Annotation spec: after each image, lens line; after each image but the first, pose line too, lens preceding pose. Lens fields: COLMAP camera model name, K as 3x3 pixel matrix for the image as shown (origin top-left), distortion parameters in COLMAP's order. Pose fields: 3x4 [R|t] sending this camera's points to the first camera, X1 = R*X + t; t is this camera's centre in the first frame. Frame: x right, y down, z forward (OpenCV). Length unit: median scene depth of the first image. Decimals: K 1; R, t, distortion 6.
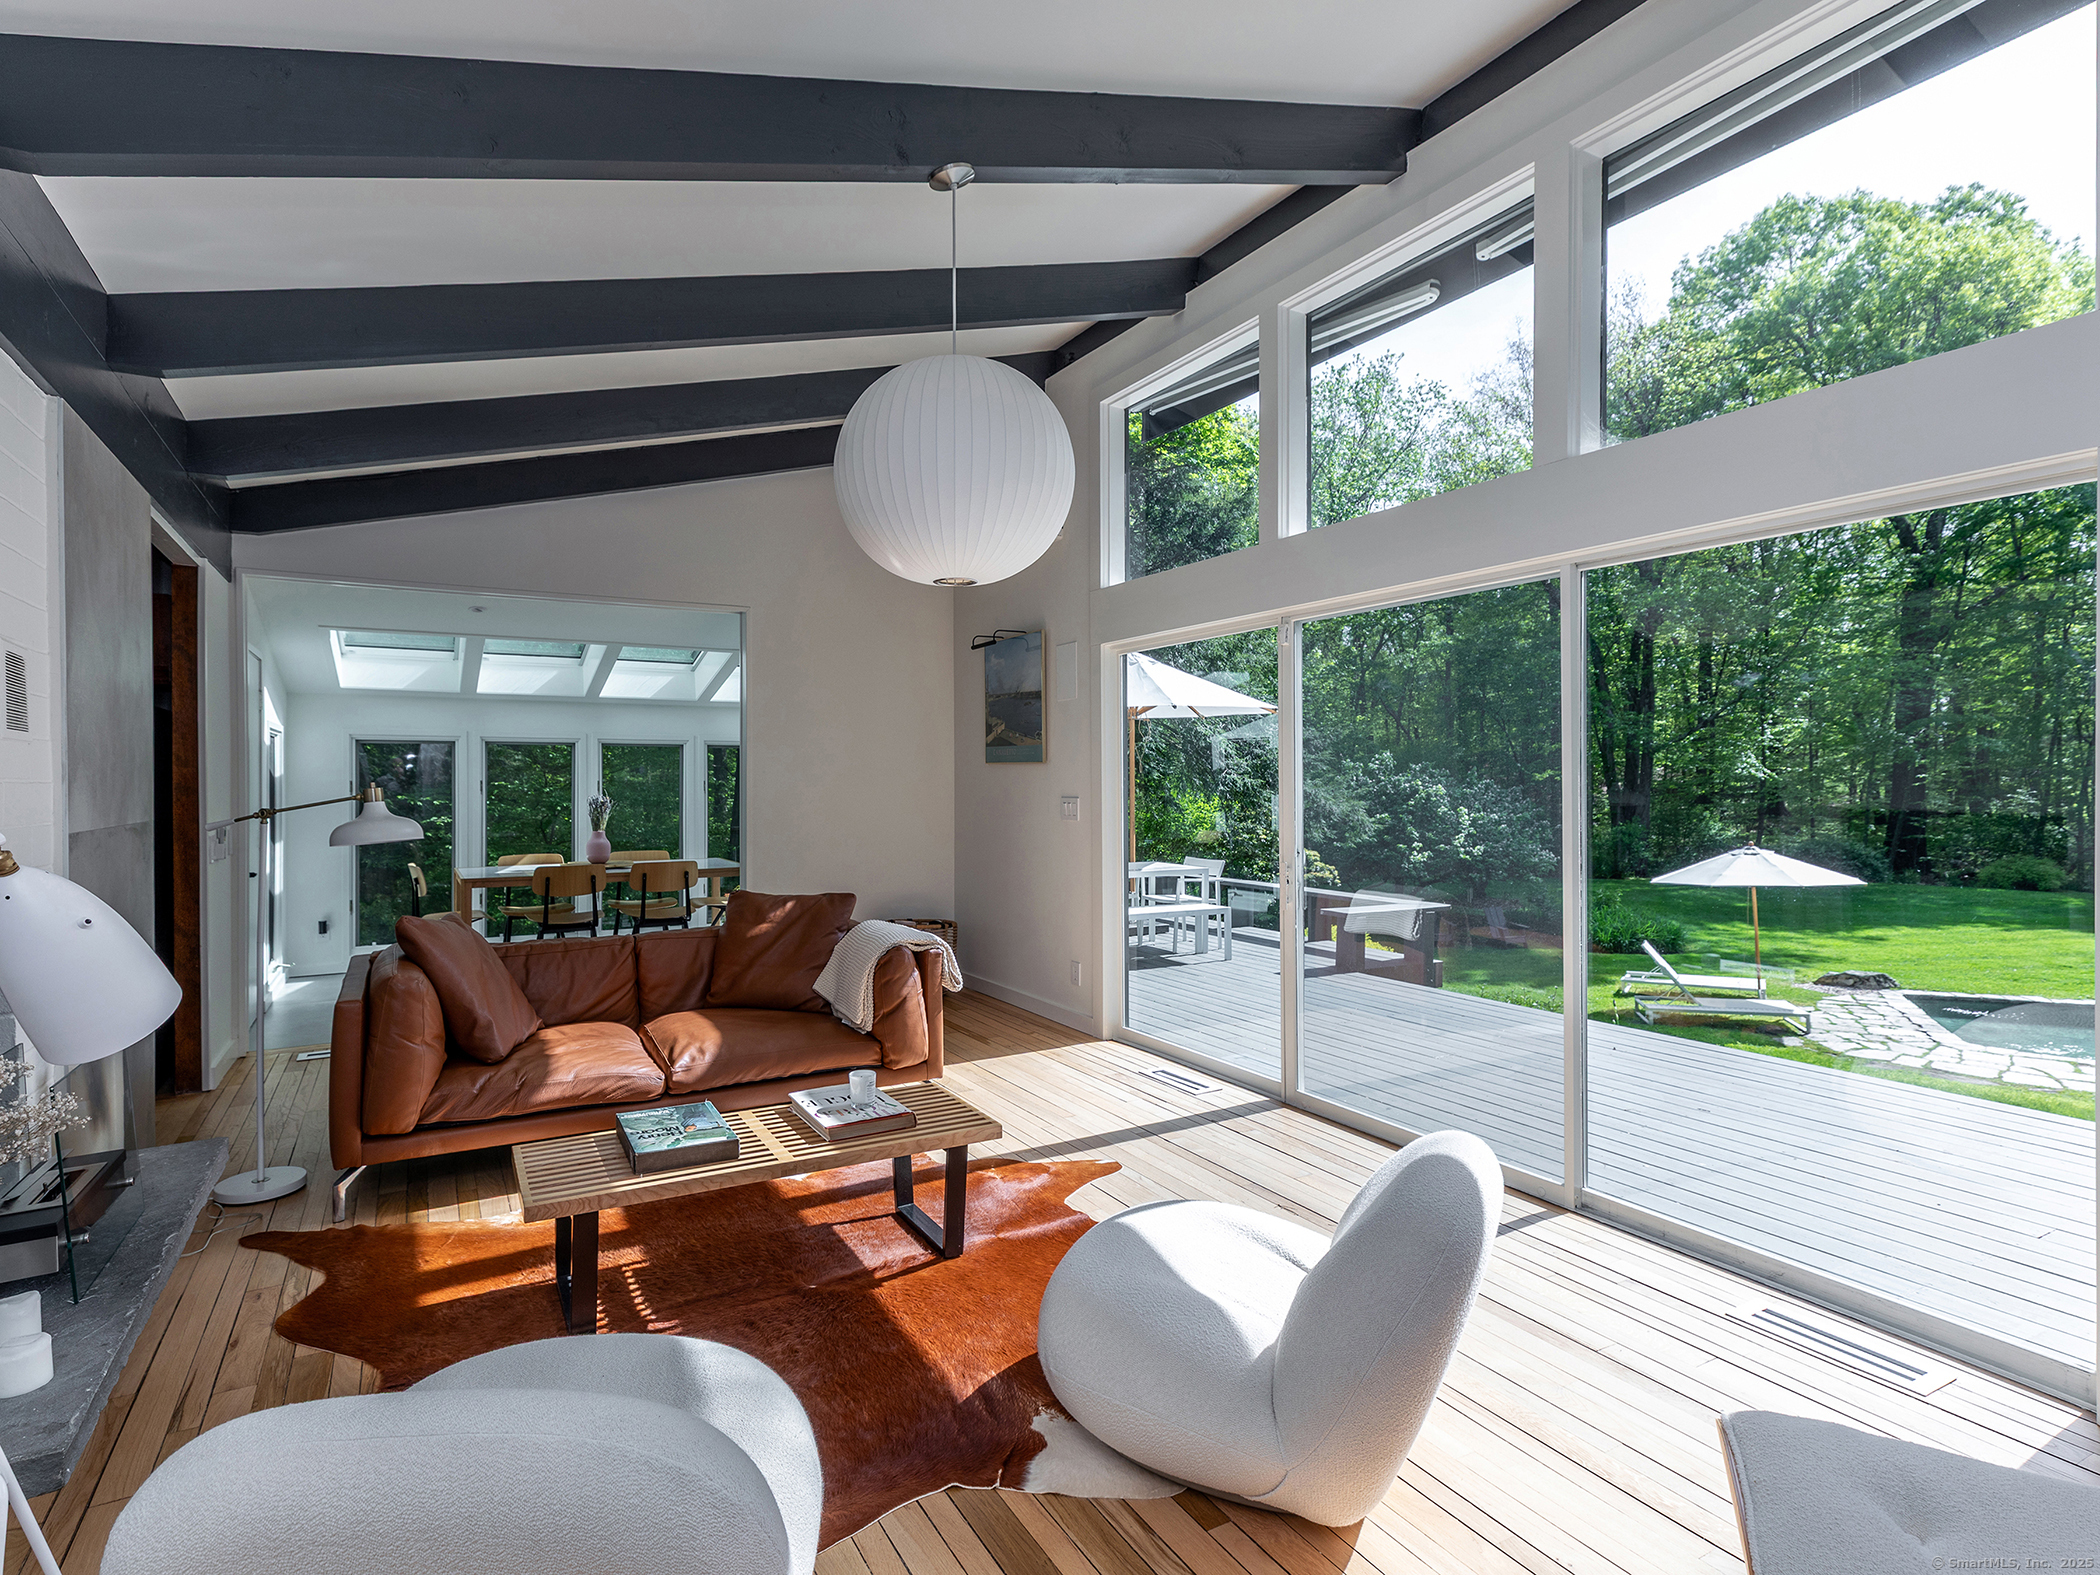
lens RADIAL K [[1064.9, 0, 1047.5], [0, 1064.9, 777.3], [0, 0, 1]] dist [0.003352, -0.000126]
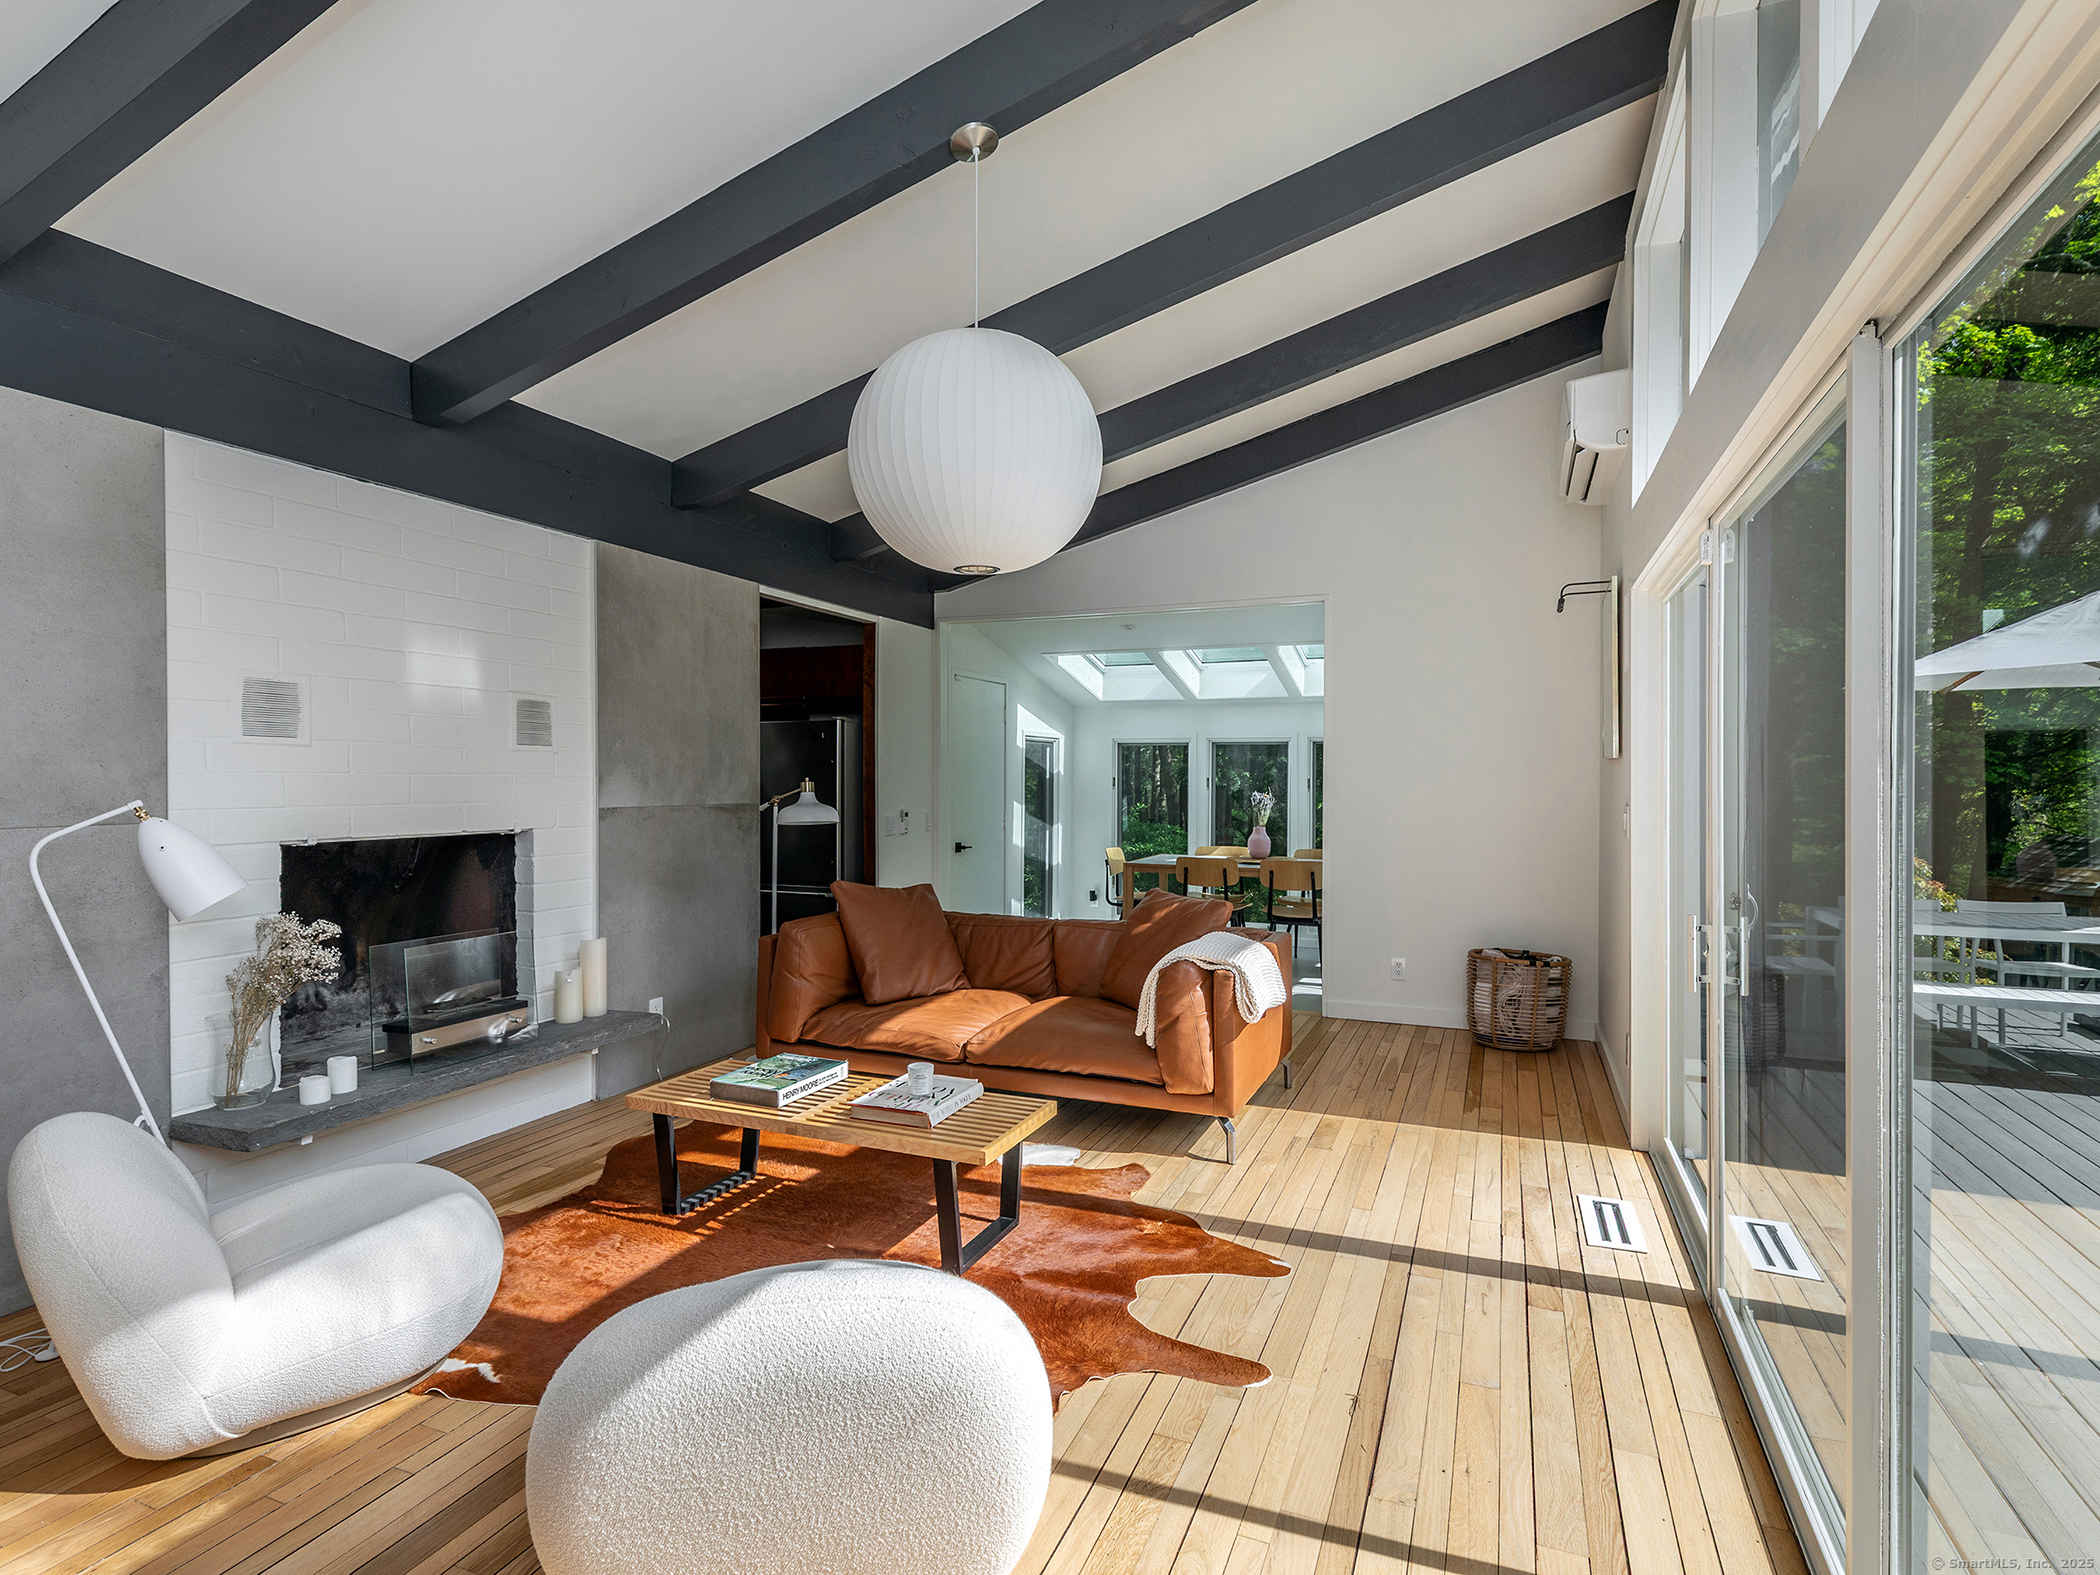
lens RADIAL K [[1109.0, 0, 1056.8], [0, 1109.0, 785.1], [0, 0, 1]] dist [0.023387, -0.000036]
pose [[0.618727, 0.011967, -0.785515, 0.546869], [-0.004877, 0.999923, 0.011392, -0.003175], [0.785591, -0.003218, 0.618738, 0.325971]]
